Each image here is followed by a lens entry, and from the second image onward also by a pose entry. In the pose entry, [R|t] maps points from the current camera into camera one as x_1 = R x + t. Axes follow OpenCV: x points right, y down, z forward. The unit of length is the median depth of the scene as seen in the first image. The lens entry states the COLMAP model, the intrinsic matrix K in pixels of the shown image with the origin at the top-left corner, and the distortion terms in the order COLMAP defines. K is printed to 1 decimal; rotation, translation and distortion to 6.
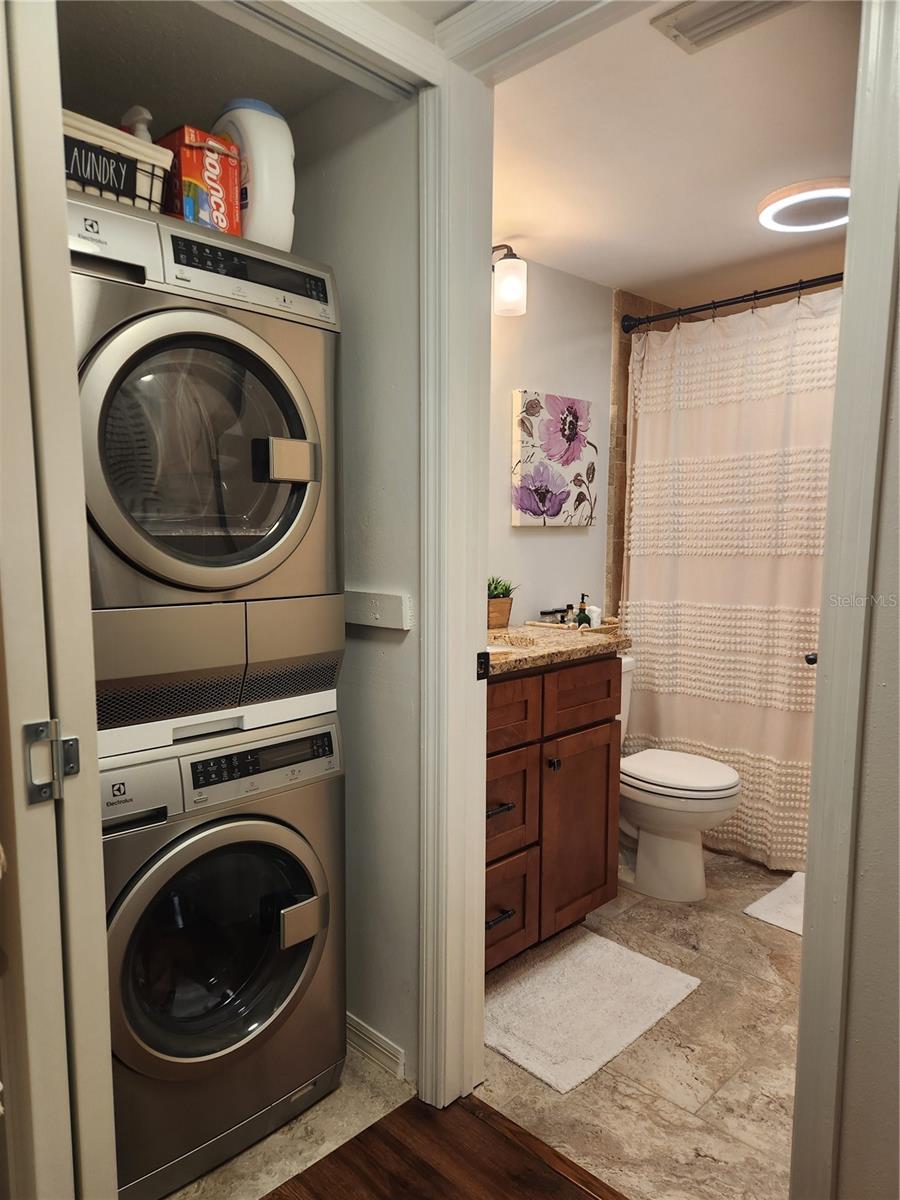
lens RADIAL K [[812.5, 0, 446.5], [0, 812.5, 626.5], [0, 0, 1]] dist [0.069135, -0.007235]
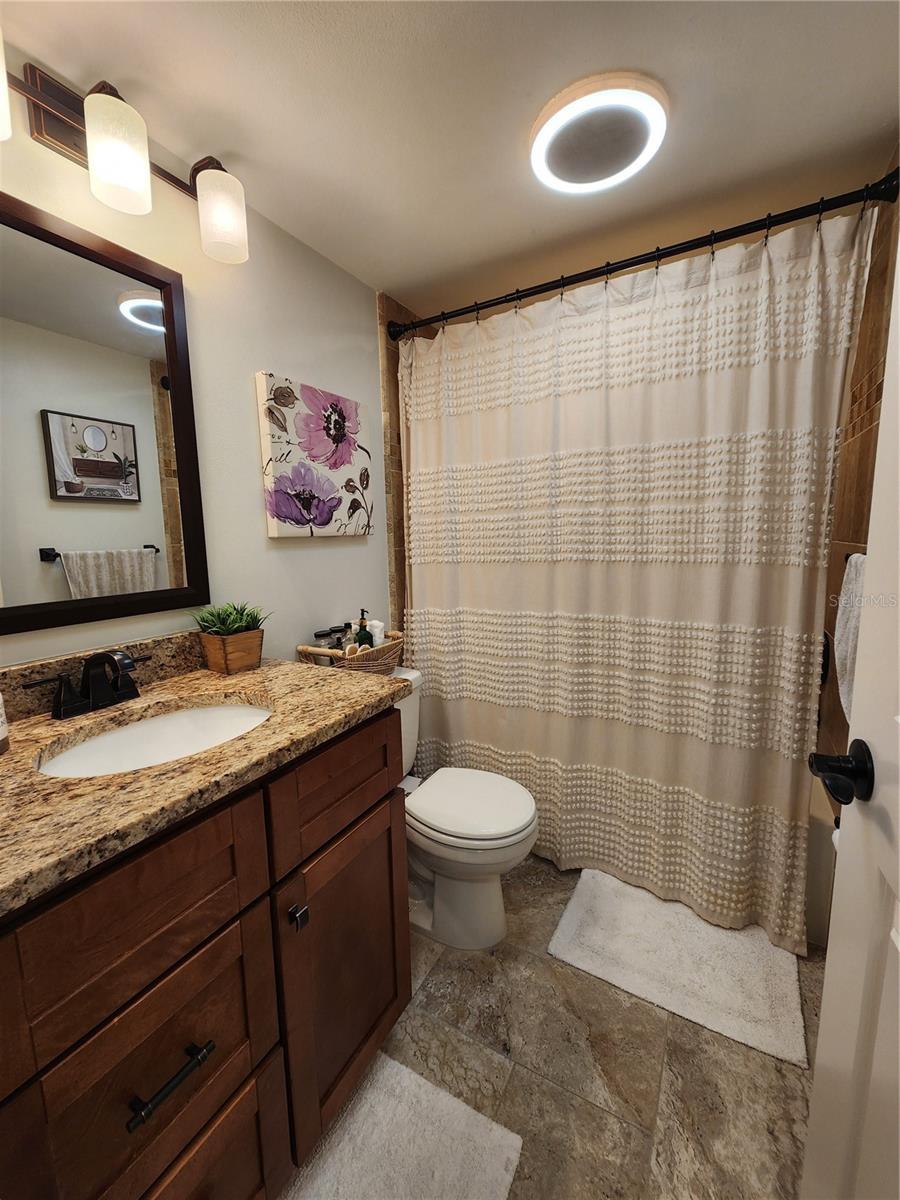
lens RADIAL K [[490.8, 0, 446.0], [0, 490.8, 601.3], [0, 0, 1]] dist [0.009784, -0.003124]
pose [[0.963521, -0.059700, 0.260889, 0.118769], [0.056324, 0.998204, 0.020402, -0.057095], [-0.261639, -0.004964, 0.965153, 0.456519]]
